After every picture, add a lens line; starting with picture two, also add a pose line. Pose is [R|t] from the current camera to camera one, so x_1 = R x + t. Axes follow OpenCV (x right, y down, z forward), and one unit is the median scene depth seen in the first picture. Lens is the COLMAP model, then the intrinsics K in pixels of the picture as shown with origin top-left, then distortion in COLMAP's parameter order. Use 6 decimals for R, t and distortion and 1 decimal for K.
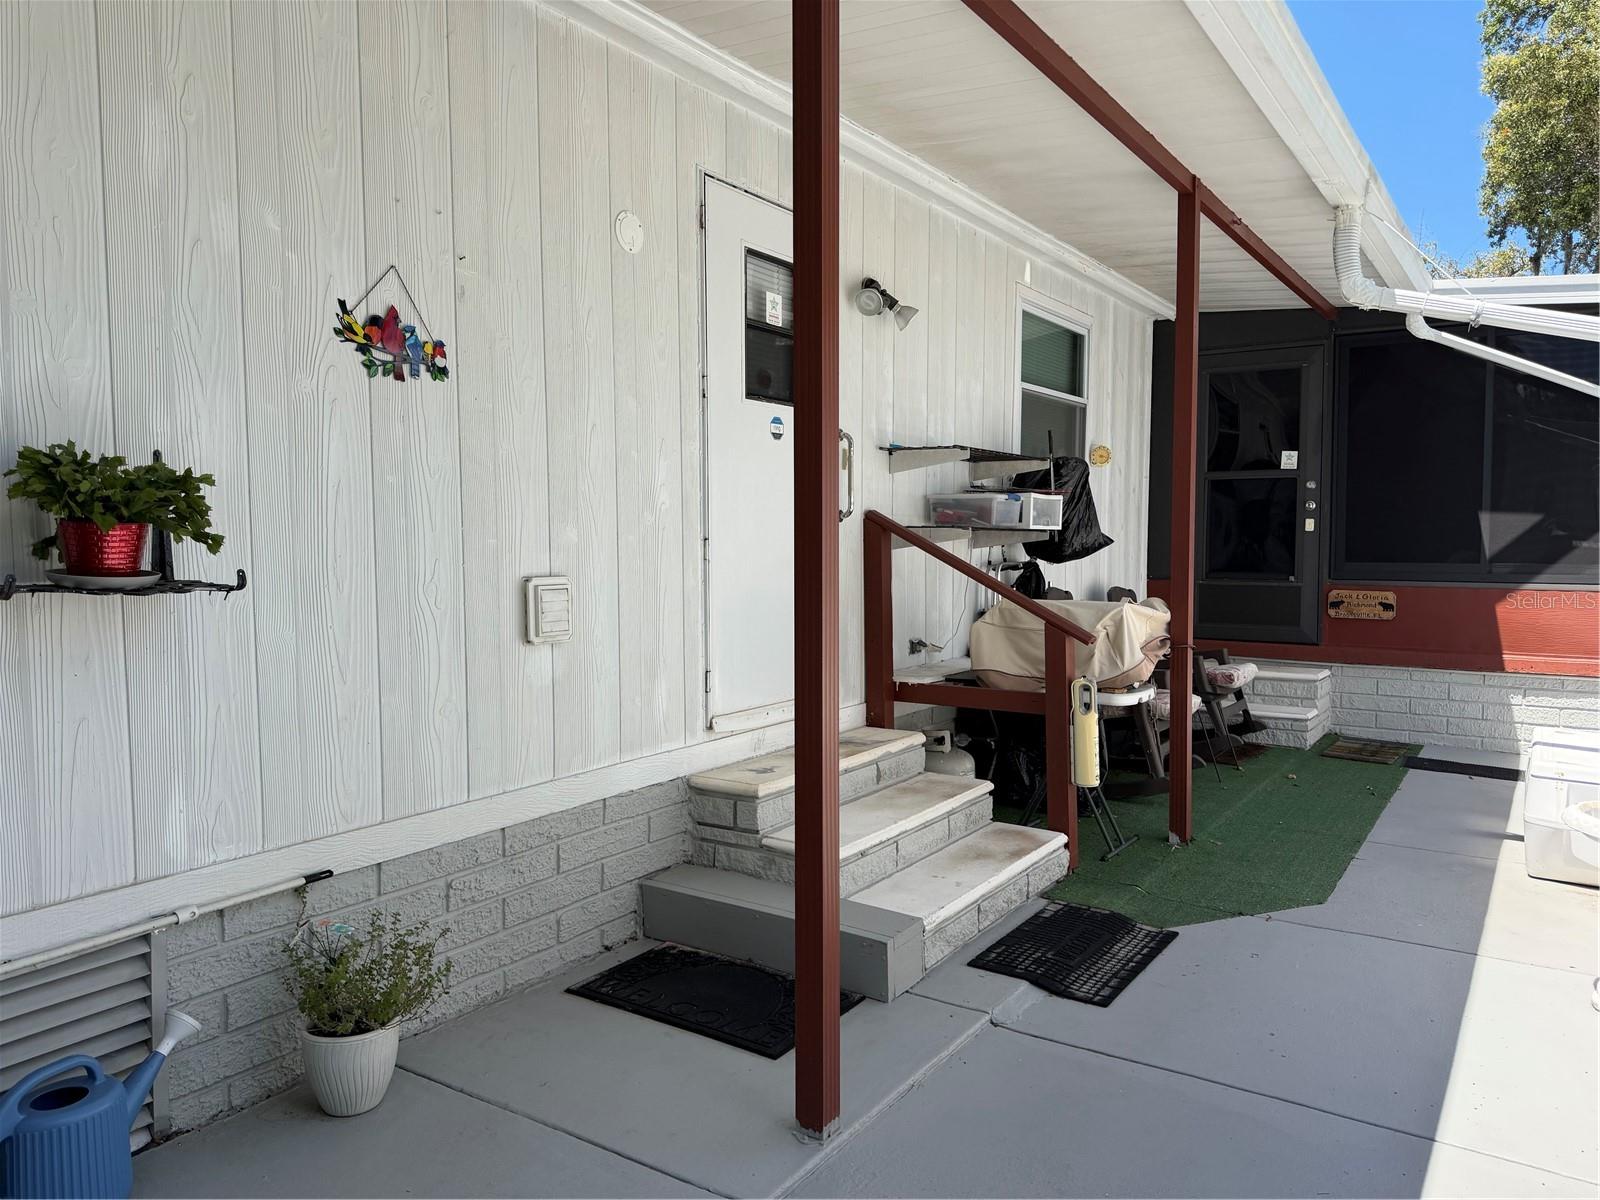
lens RADIAL K [[1140.1, 0, 800.0], [0, 1140.1, 600.0], [0, 0, 1]] dist [0.150014, -0.279687]
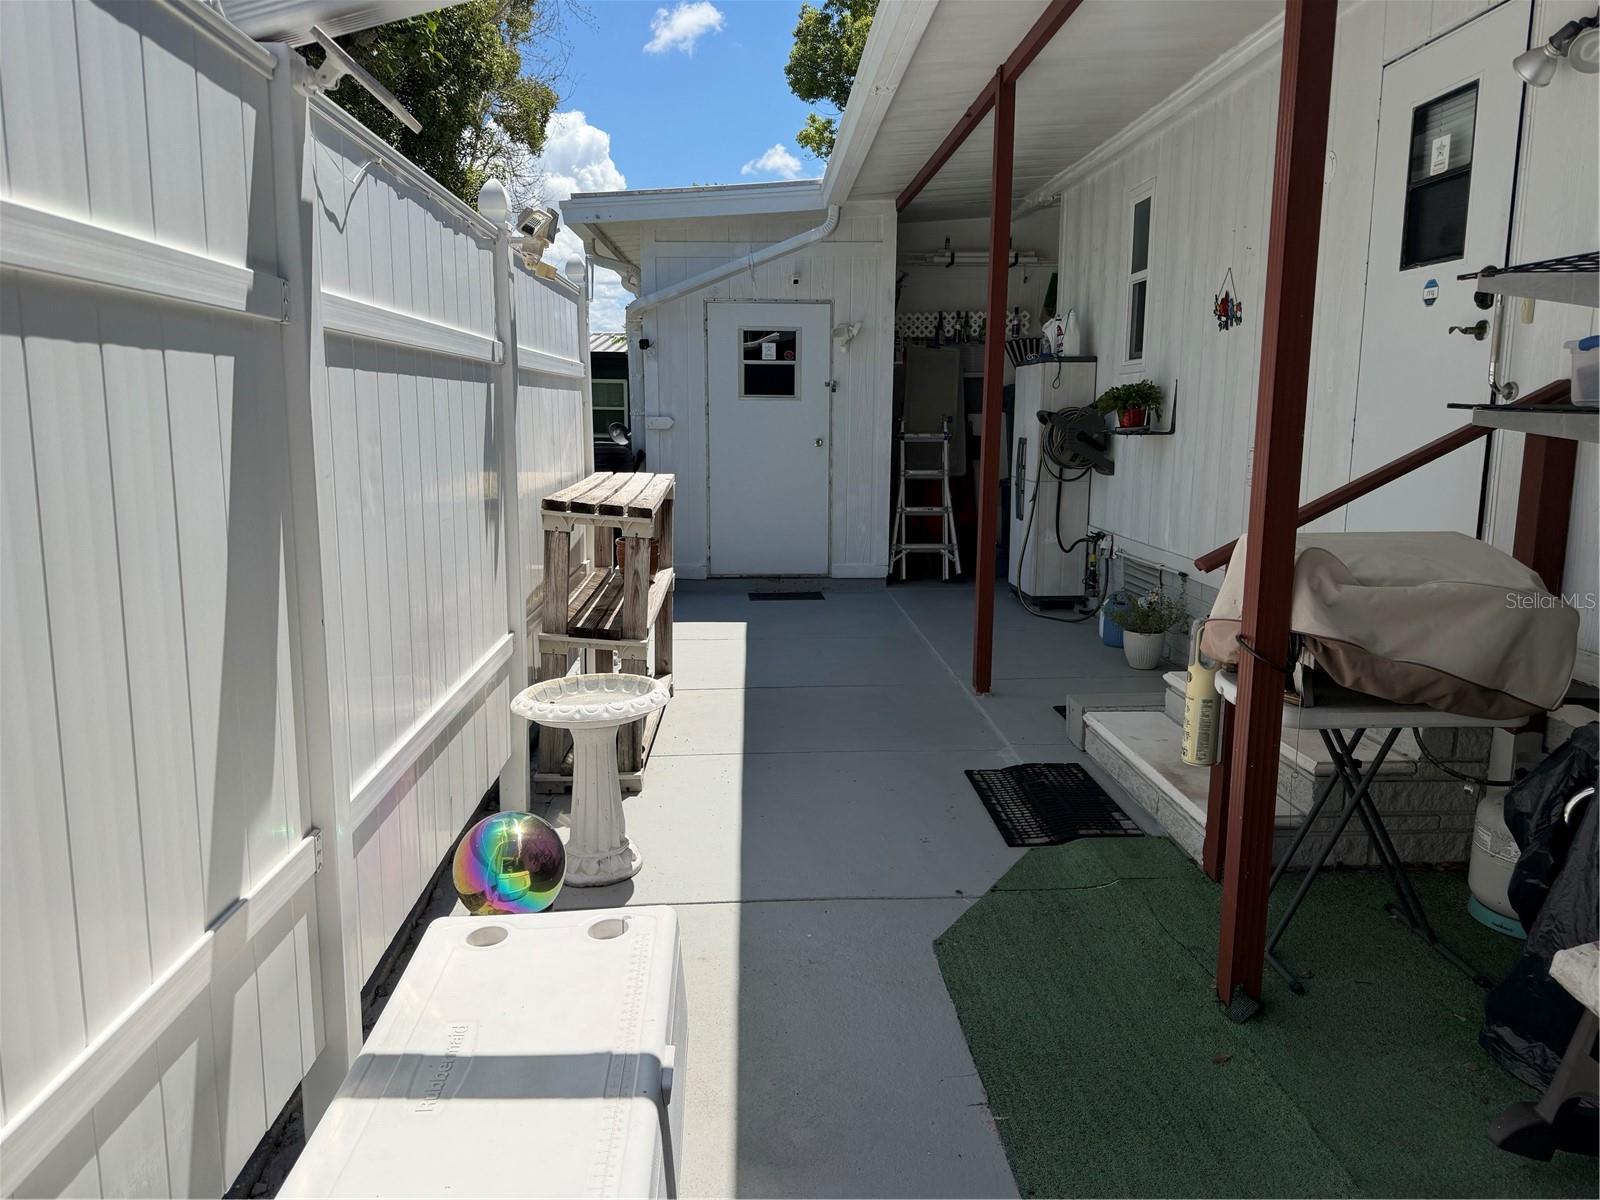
lens RADIAL K [[1140.1, 0, 800.0], [0, 1140.1, 600.0], [0, 0, 1]] dist [0.150014, -0.279687]
pose [[-0.808156, 0.085496, -0.582730, 0.997019], [-0.045770, 0.977299, 0.206862, -0.090904], [0.587187, 0.193848, -0.785897, 1.610320]]
